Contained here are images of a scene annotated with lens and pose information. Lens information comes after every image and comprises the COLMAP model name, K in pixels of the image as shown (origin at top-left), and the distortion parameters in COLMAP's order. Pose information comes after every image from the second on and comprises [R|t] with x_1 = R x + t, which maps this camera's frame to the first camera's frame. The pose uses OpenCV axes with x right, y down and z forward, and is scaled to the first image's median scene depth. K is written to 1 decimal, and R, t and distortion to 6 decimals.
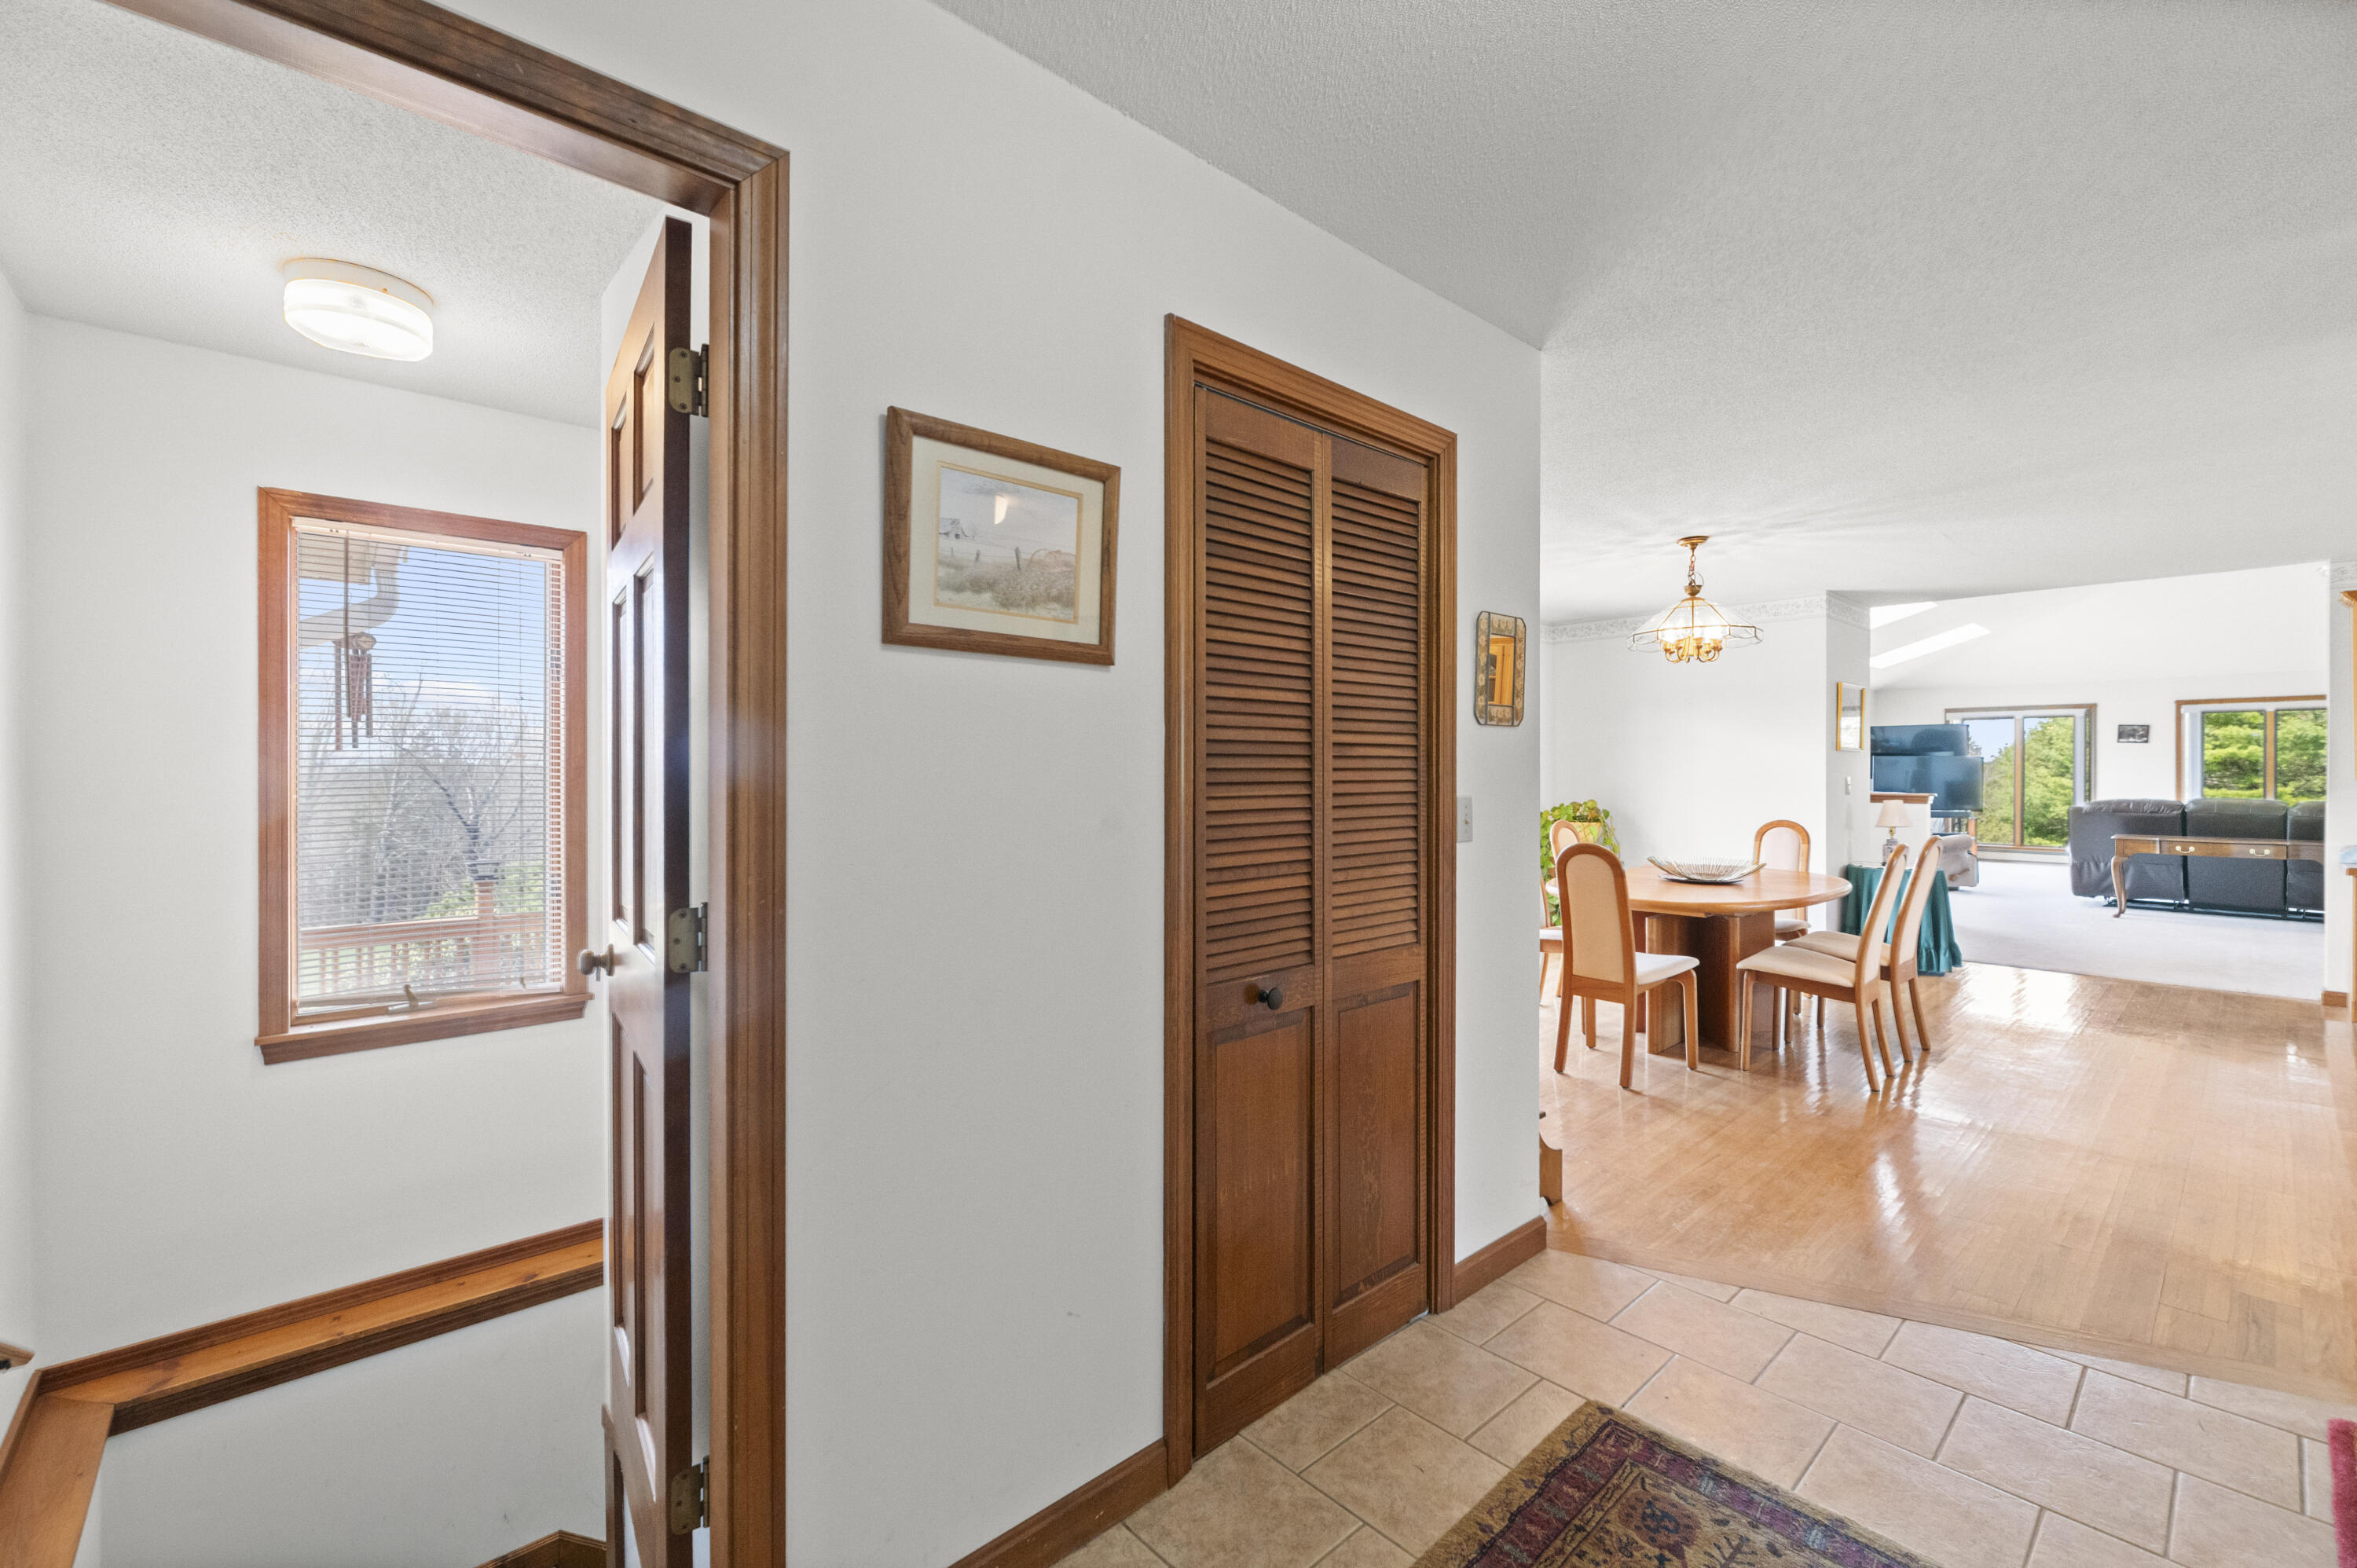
lens RADIAL K [[949.8, 0, 1197.5], [0, 949.8, 771.7], [0, 0, 1]] dist [0.001898, -0.000920]
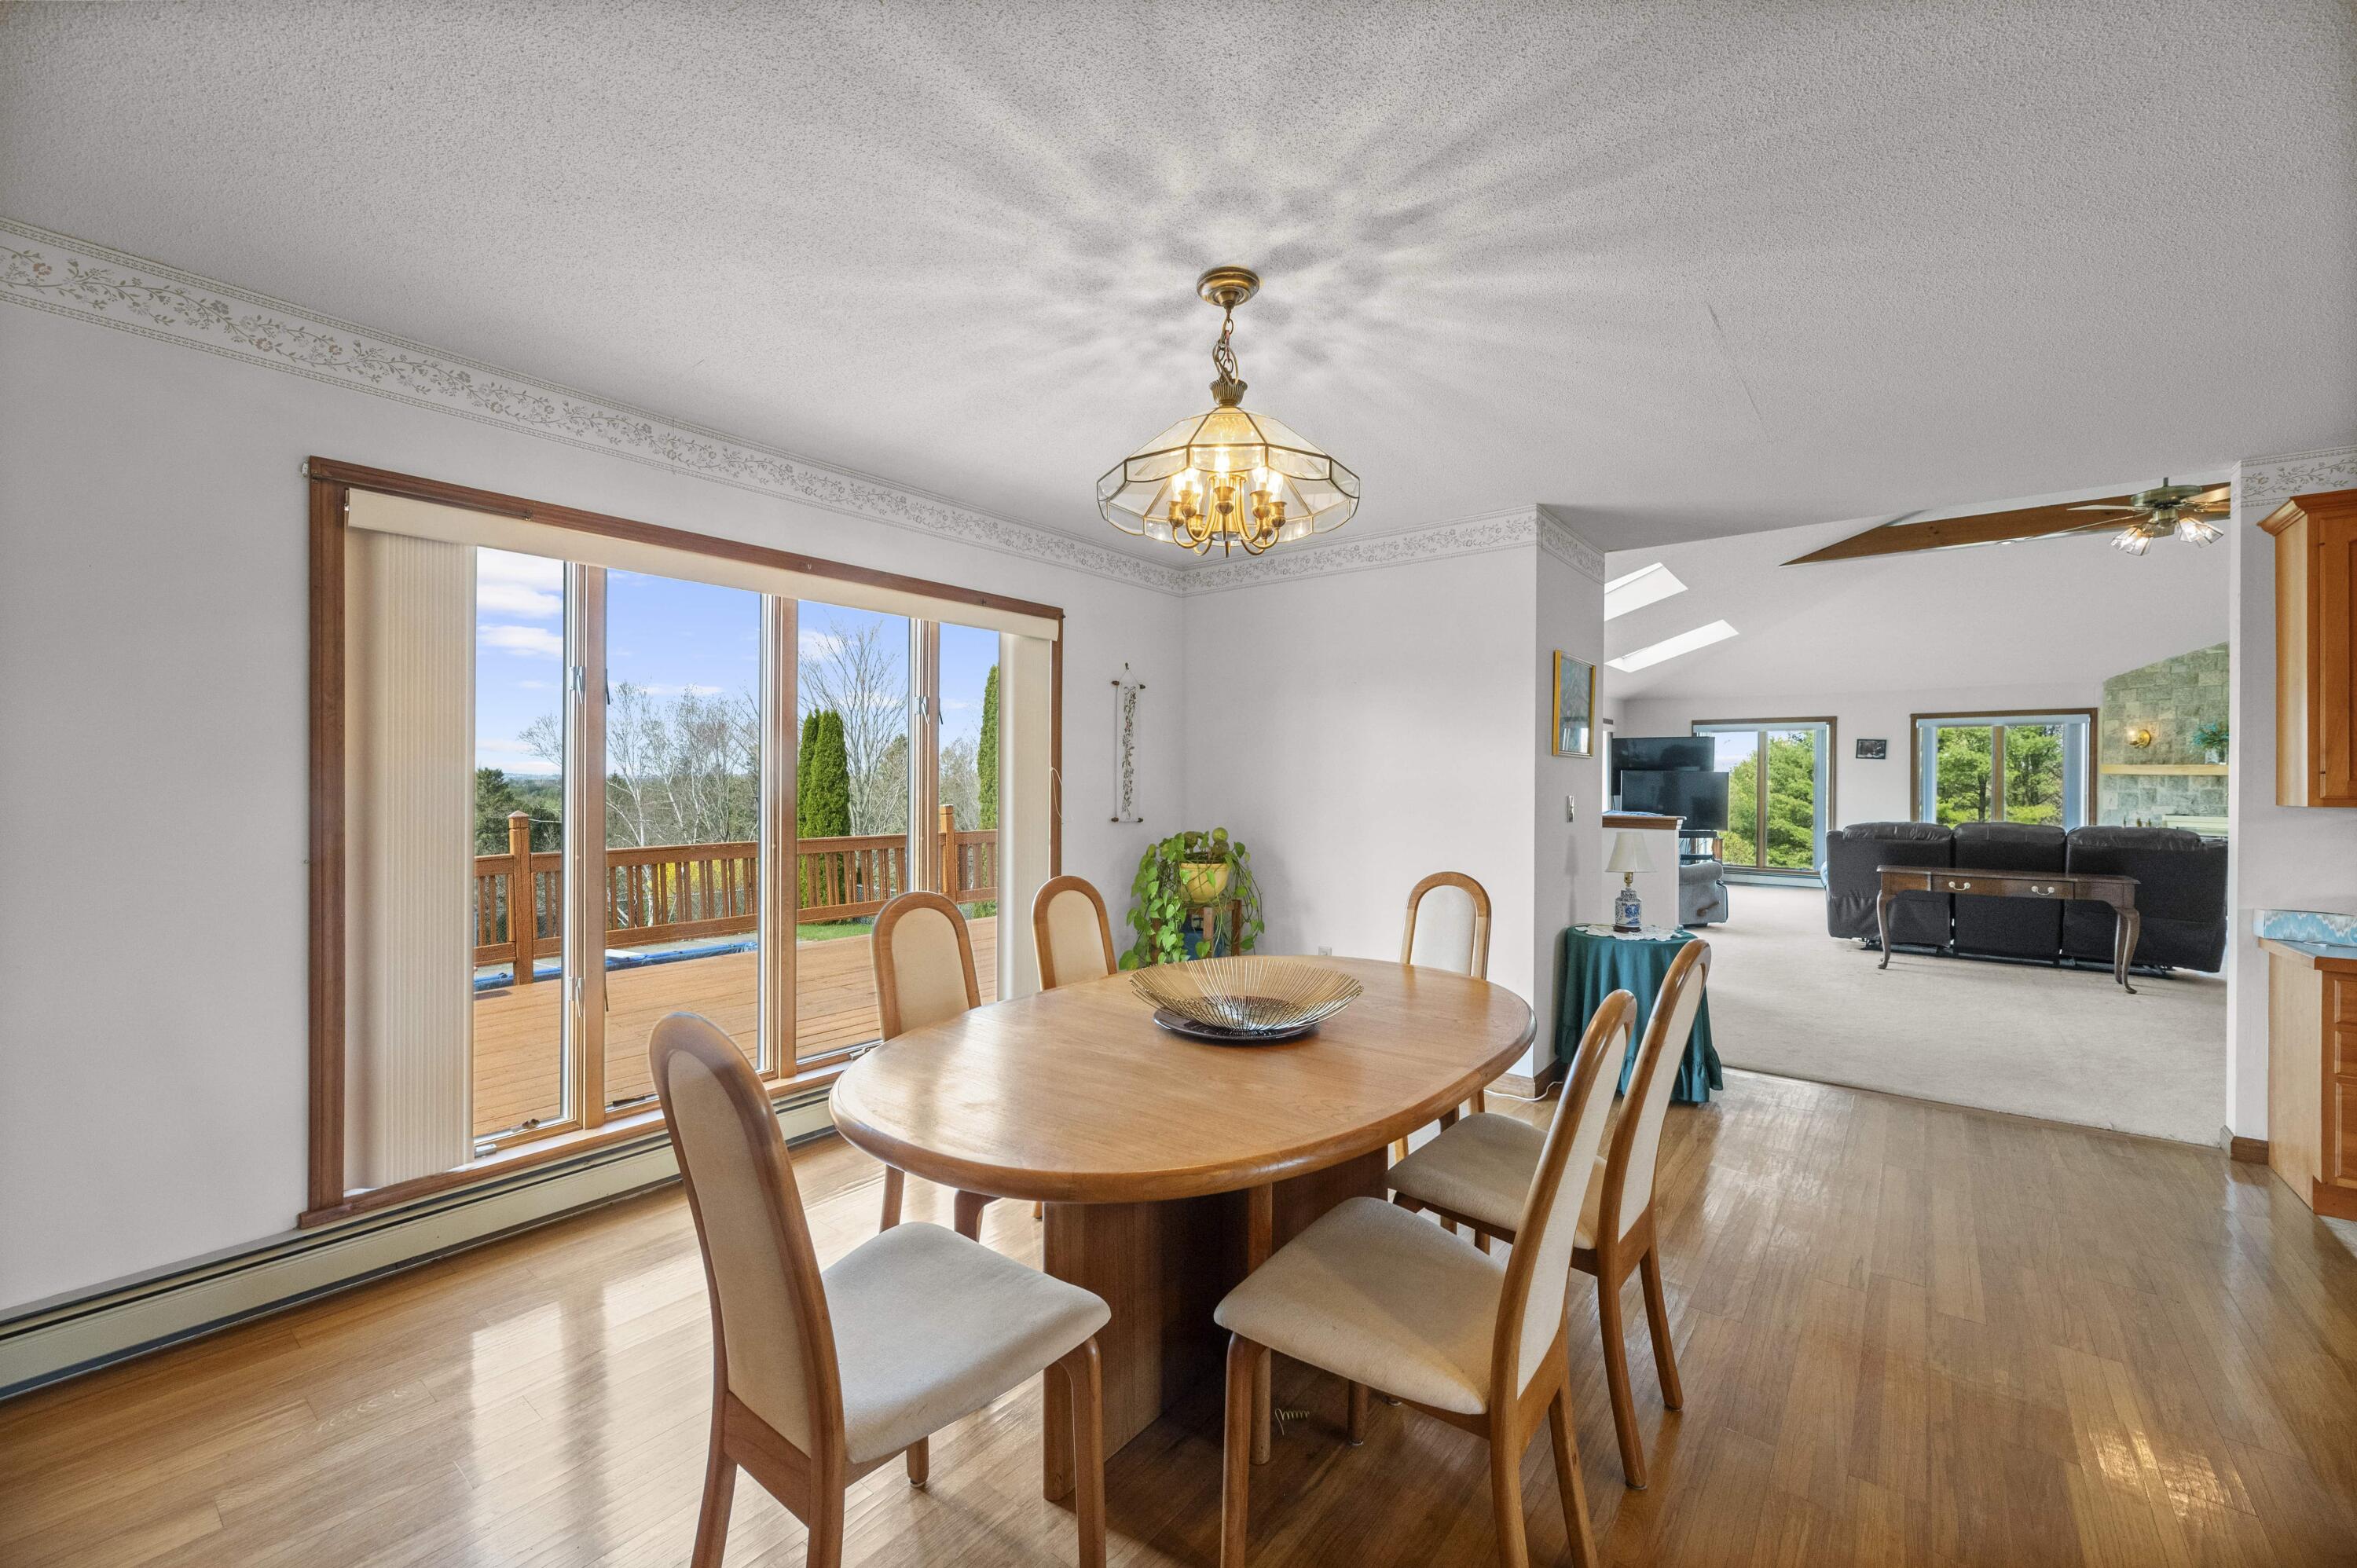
lens RADIAL K [[949.8, 0, 1188.1], [0, 949.8, 781.7], [0, 0, 1]] dist [0.001898, -0.000920]
pose [[0.983508, 0.005770, 0.180772, 0.236916], [-0.005097, 0.999978, -0.004187, -0.000136], [-0.180792, 0.003197, 0.983516, 0.309983]]
